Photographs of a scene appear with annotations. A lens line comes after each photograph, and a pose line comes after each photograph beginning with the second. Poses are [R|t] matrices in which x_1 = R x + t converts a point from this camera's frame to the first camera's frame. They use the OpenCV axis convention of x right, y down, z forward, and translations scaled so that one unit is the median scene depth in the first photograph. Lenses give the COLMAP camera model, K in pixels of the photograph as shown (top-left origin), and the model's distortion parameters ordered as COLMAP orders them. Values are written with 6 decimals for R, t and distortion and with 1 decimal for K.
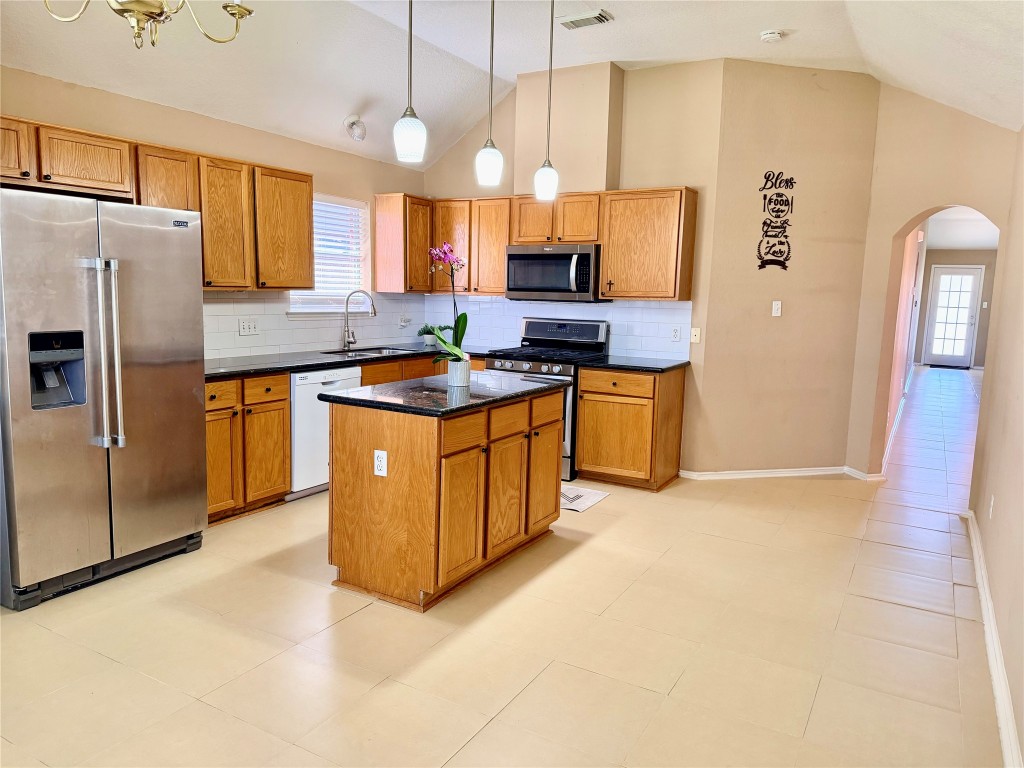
lens RADIAL K [[738.2, 0, 509.0], [0, 738.2, 385.9], [0, 0, 1]] dist [0.030965, -0.011061]
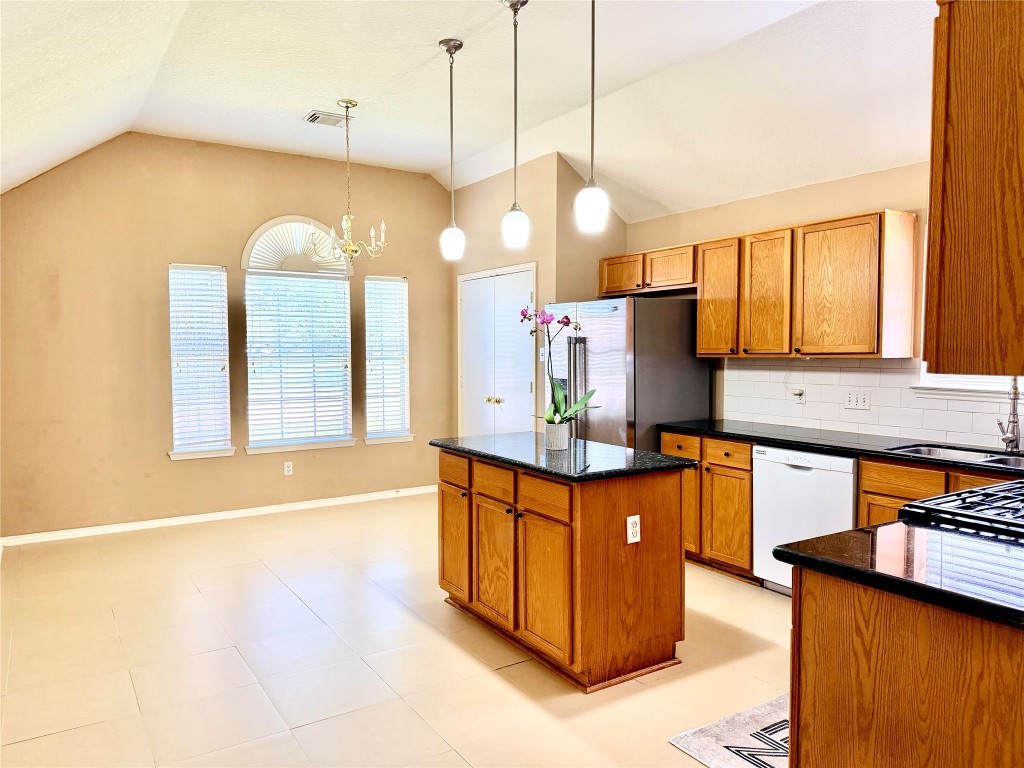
lens RADIAL K [[738.2, 0, 513.8], [0, 738.2, 375.9], [0, 0, 1]] dist [0.030965, -0.011061]
pose [[-0.469097, 0.006989, -0.883119, 0.695221], [-0.129803, 0.988563, 0.076772, -0.139422], [0.873556, 0.150645, -0.462825, 1.198135]]
